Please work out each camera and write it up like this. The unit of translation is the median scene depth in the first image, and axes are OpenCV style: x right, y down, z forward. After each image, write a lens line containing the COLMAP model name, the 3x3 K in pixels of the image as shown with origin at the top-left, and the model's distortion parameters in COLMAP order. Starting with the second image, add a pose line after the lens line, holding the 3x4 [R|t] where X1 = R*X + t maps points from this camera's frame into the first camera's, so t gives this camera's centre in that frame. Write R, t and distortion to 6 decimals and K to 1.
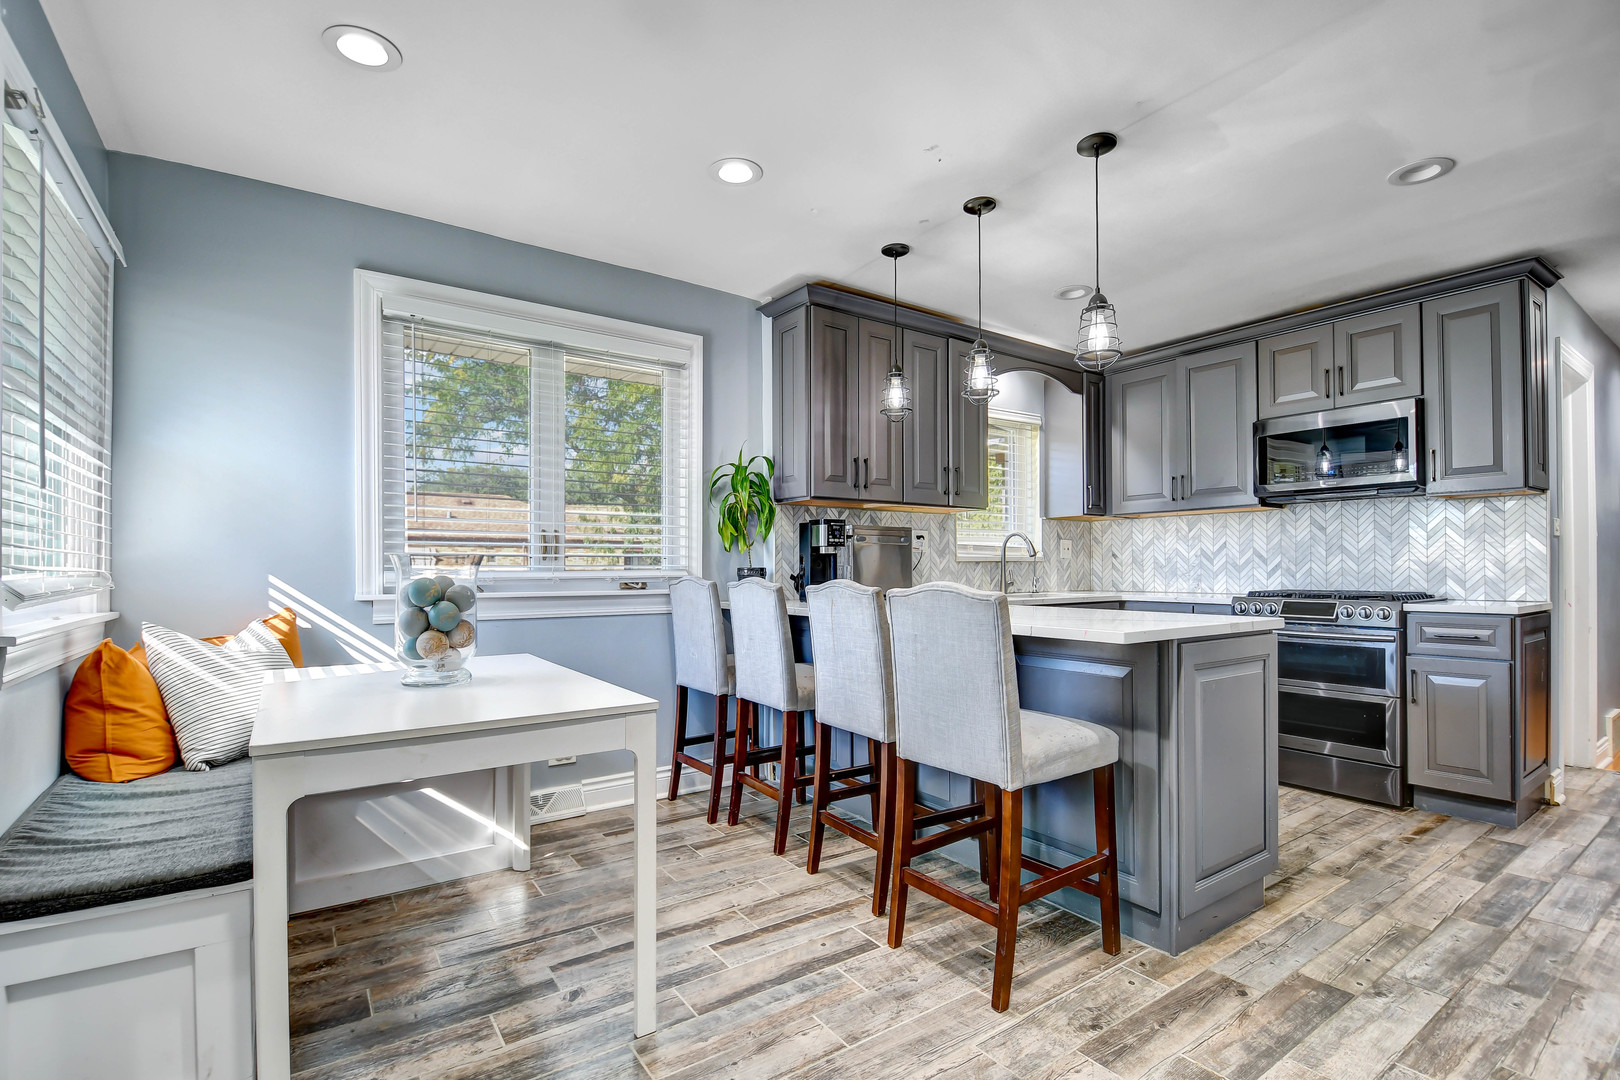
lens RADIAL K [[688.8, 0, 858.2], [0, 688.8, 563.4], [0, 0, 1]] dist [-0.028190, -0.000363]
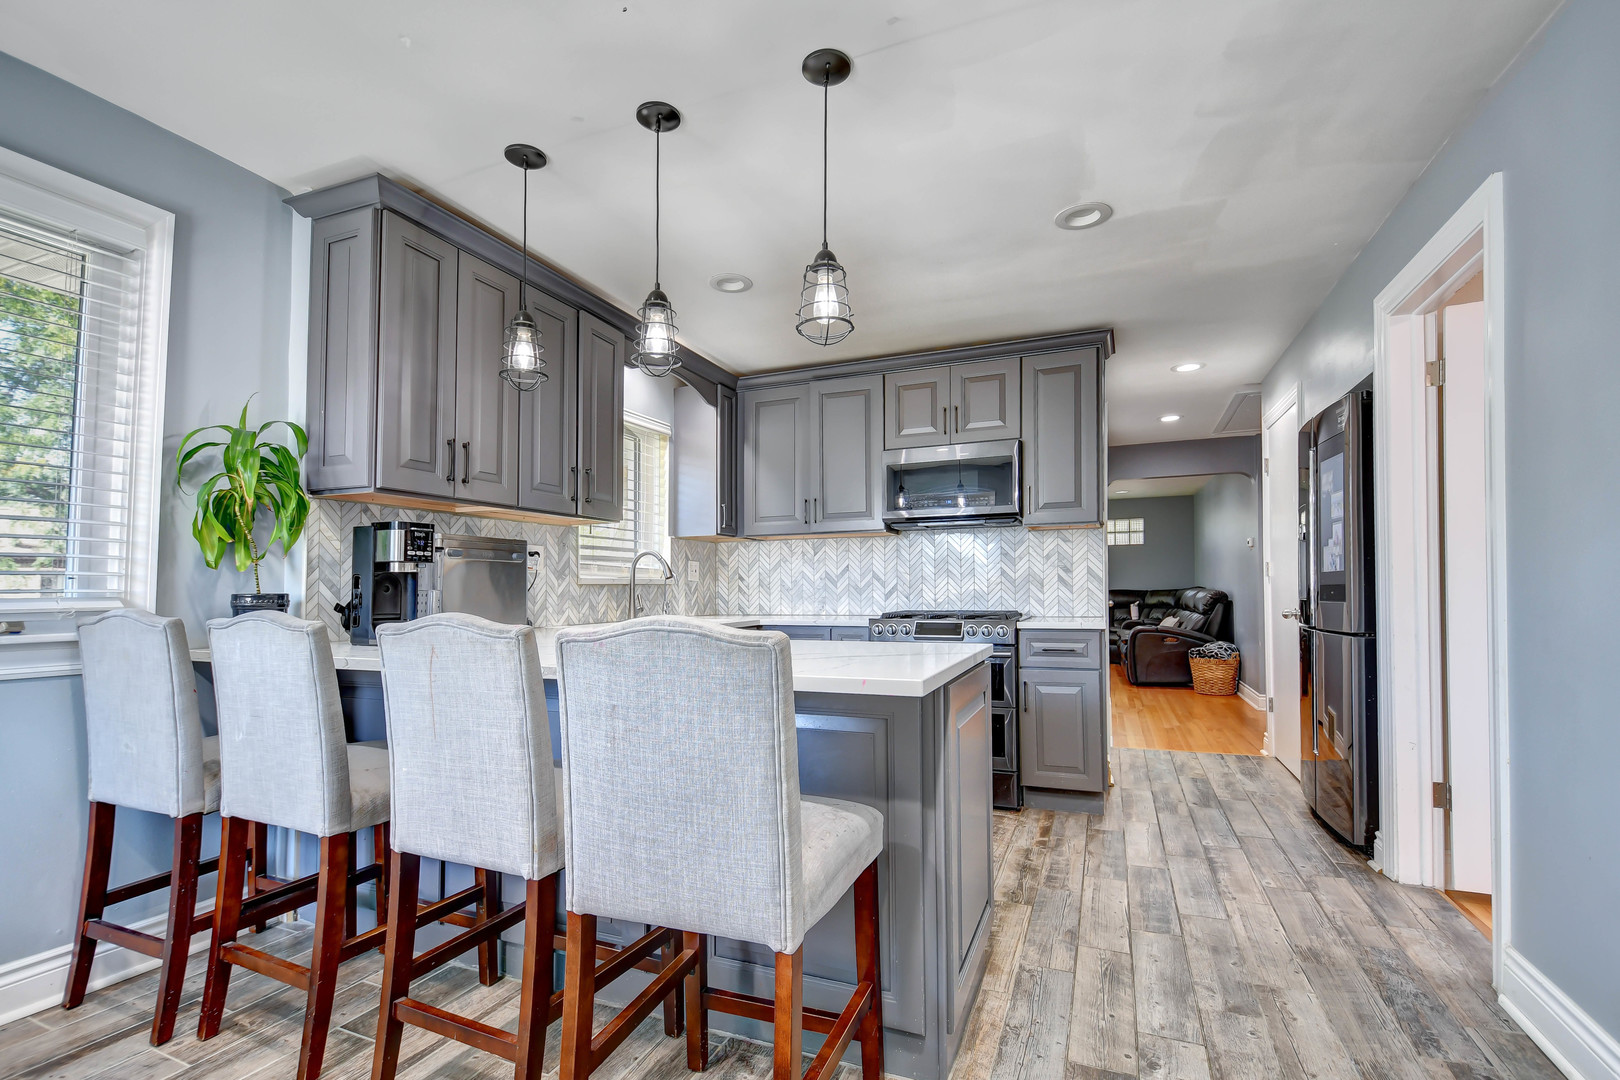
lens RADIAL K [[657.8, 0, 815.3], [0, 657.8, 559.6], [0, 0, 1]] dist [-0.002302, -0.005296]
pose [[0.852567, 0.019197, 0.522265, -0.035529], [0.002640, 0.999154, -0.041036, 0.000975], [-0.522611, 0.036364, 0.851795, 0.223788]]
